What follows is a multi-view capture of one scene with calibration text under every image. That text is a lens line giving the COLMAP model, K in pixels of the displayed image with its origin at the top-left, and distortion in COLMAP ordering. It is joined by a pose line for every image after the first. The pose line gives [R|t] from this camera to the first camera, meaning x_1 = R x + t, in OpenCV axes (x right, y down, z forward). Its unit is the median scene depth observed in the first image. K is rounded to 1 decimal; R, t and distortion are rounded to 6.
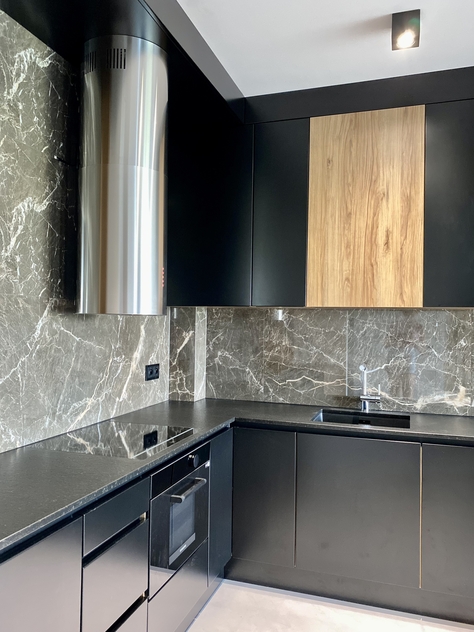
lens RADIAL K [[507.2, 0, 237.0], [0, 507.2, 320.3], [0, 0, 1]] dist [0.052981, -0.003700]
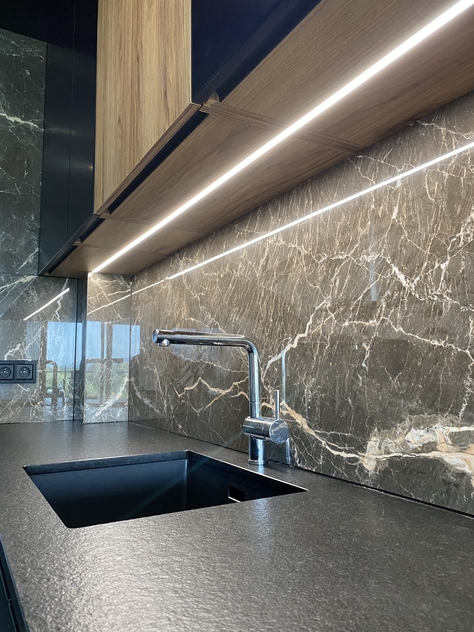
lens RADIAL K [[484.1, 0, 237.0], [0, 484.1, 316.0], [0, 0, 1]] dist [0.034094, -0.001961]
pose [[0.745138, -0.094494, -0.660182, 0.544189], [0.017002, 0.992281, -0.122838, 0.128035], [0.666694, 0.080307, 0.740993, 0.808208]]
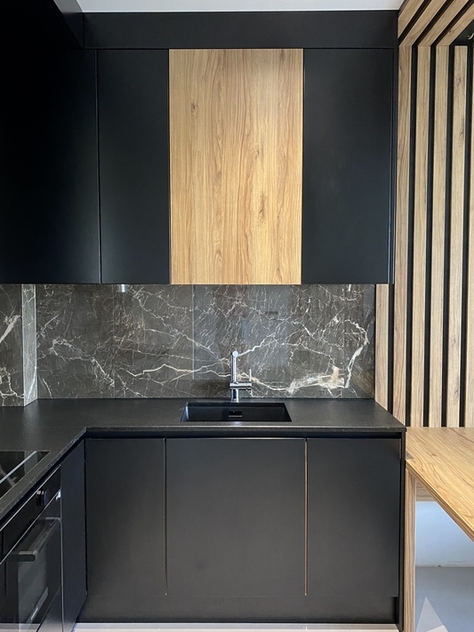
lens RADIAL K [[573.8, 0, 233.8], [0, 573.8, 316.7], [0, 0, 1]] dist [0.078361, -0.015762]
pose [[0.950181, -0.036178, 0.309593, -0.058656], [0.015047, 0.997407, 0.070375, -0.040353], [-0.311336, -0.062210, 0.948261, 0.079357]]
